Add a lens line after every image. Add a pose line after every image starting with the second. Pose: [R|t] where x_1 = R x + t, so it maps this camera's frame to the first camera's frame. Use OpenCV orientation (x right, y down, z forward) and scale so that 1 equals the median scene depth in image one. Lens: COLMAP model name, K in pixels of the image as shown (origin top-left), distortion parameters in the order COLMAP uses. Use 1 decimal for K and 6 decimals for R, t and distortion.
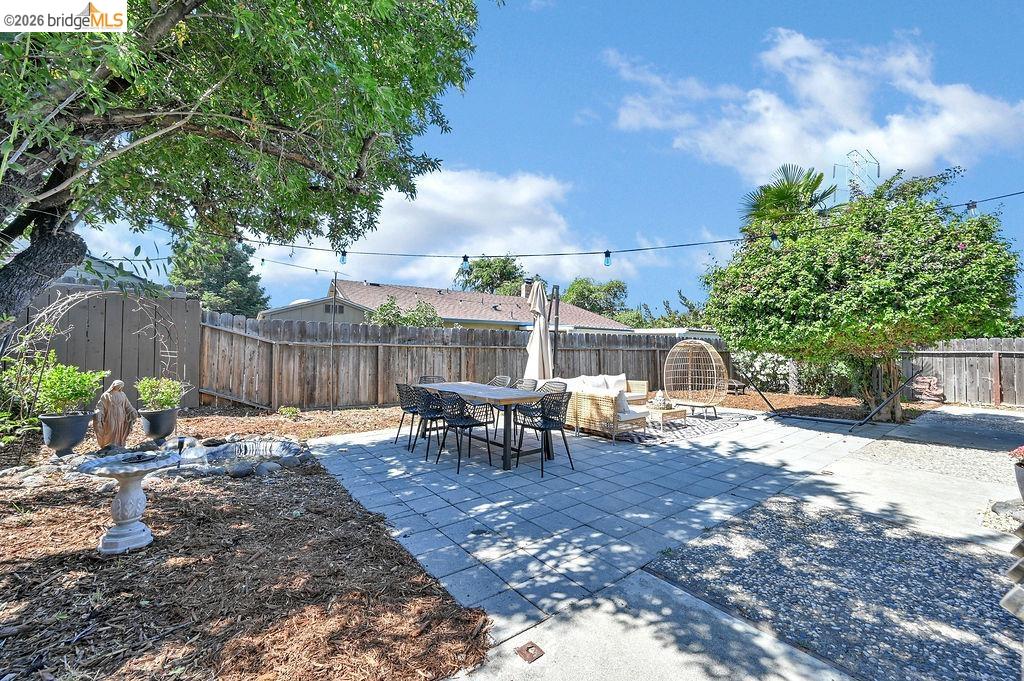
lens RADIAL K [[400.0, 0, 515.6], [0, 400.0, 342.1], [0, 0, 1]] dist [-0.000349, 0.002014]
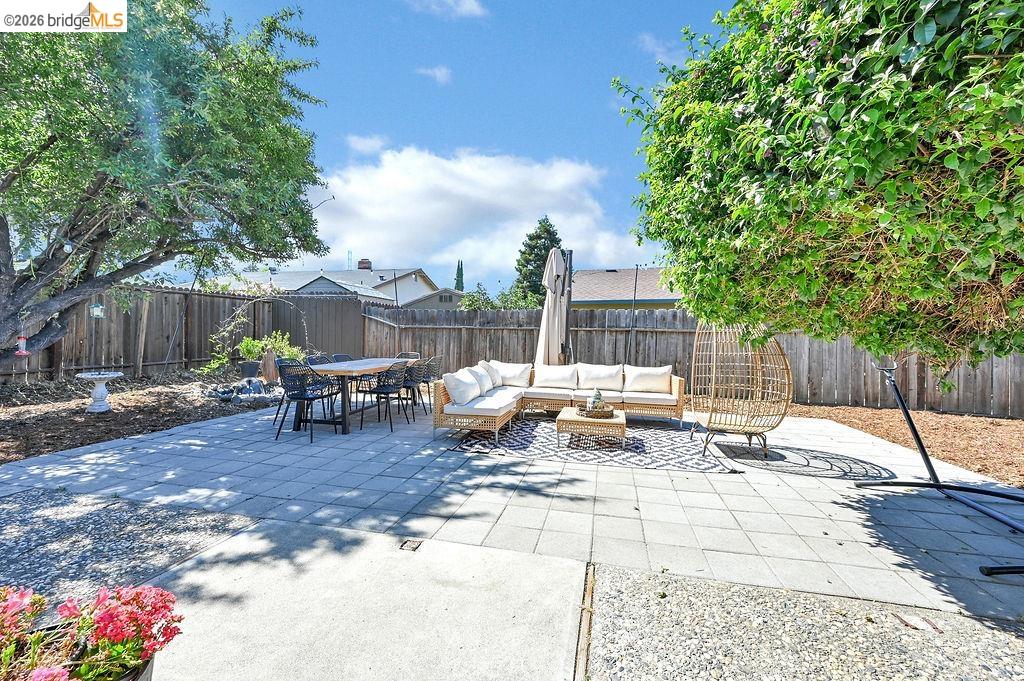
lens RADIAL K [[400.0, 0, 515.0], [0, 400.0, 338.8], [0, 0, 1]] dist [-0.000349, 0.002014]
pose [[0.631997, 0.007829, -0.774932, 1.129684], [0.010505, 0.999771, 0.018668, 0.035005], [0.774900, -0.019939, 0.631769, 0.679642]]
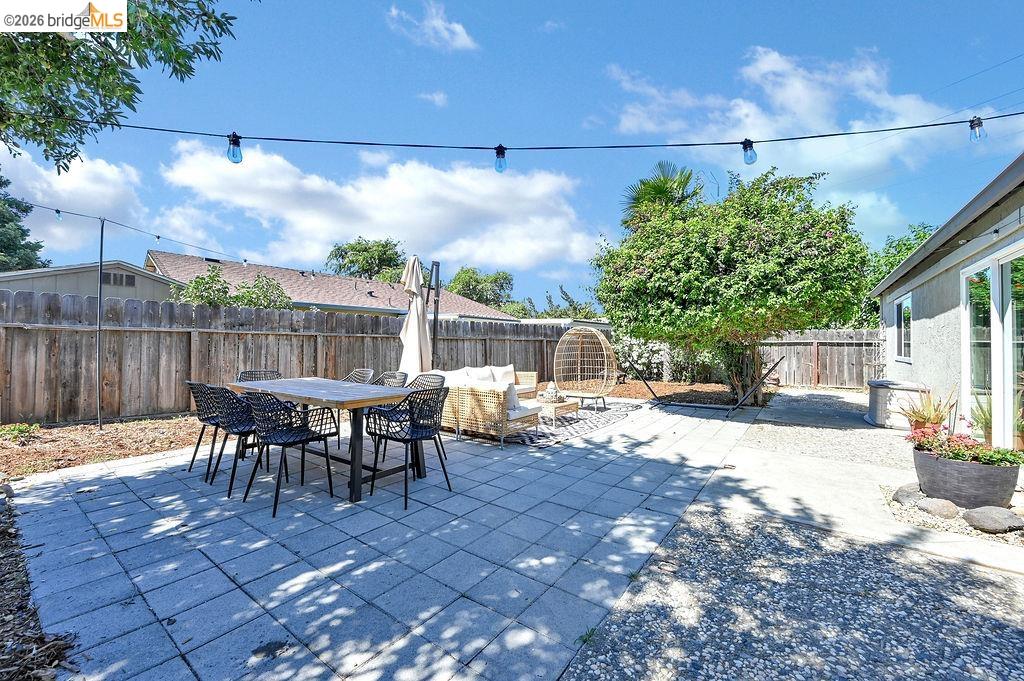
lens RADIAL K [[400.0, 0, 512.8], [0, 400.0, 345.3], [0, 0, 1]] dist [-0.000349, 0.002014]
pose [[0.962463, -0.002593, 0.271401, 0.046468], [-0.003991, 0.999711, 0.023706, 0.024885], [-0.271384, -0.023899, 0.962174, 0.225653]]
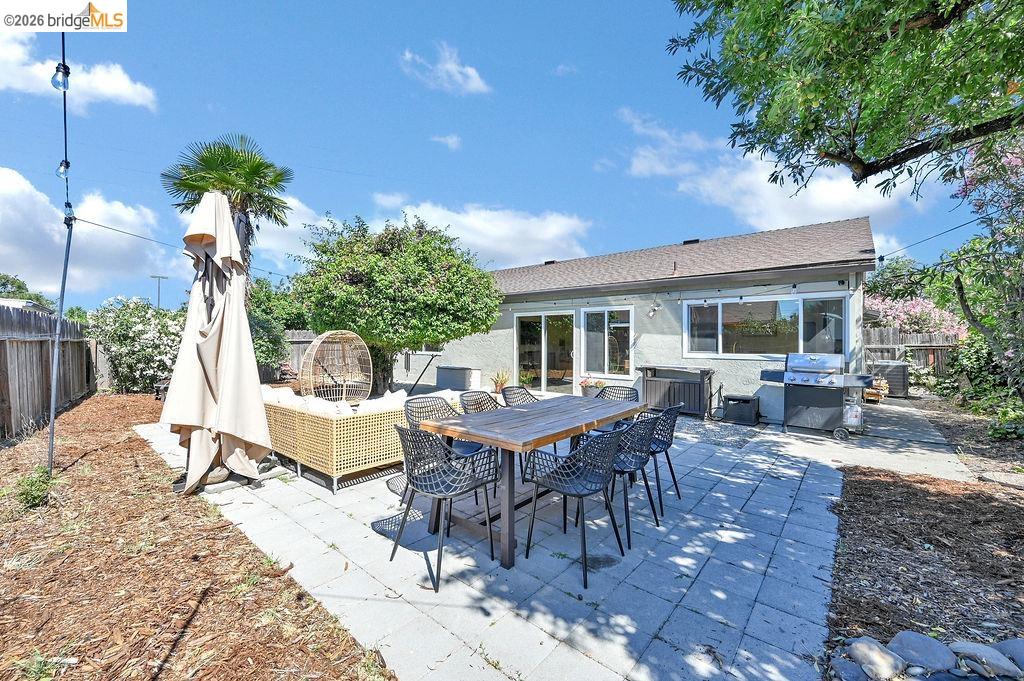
lens RADIAL K [[400.0, 0, 503.8], [0, 400.0, 342.5], [0, 0, 1]] dist [-0.000349, 0.002014]
pose [[-0.186684, -0.013119, 0.982332, -0.781297], [-0.027859, 0.999579, 0.008055, 0.001870], [-0.982025, -0.025863, -0.186971, 1.324152]]
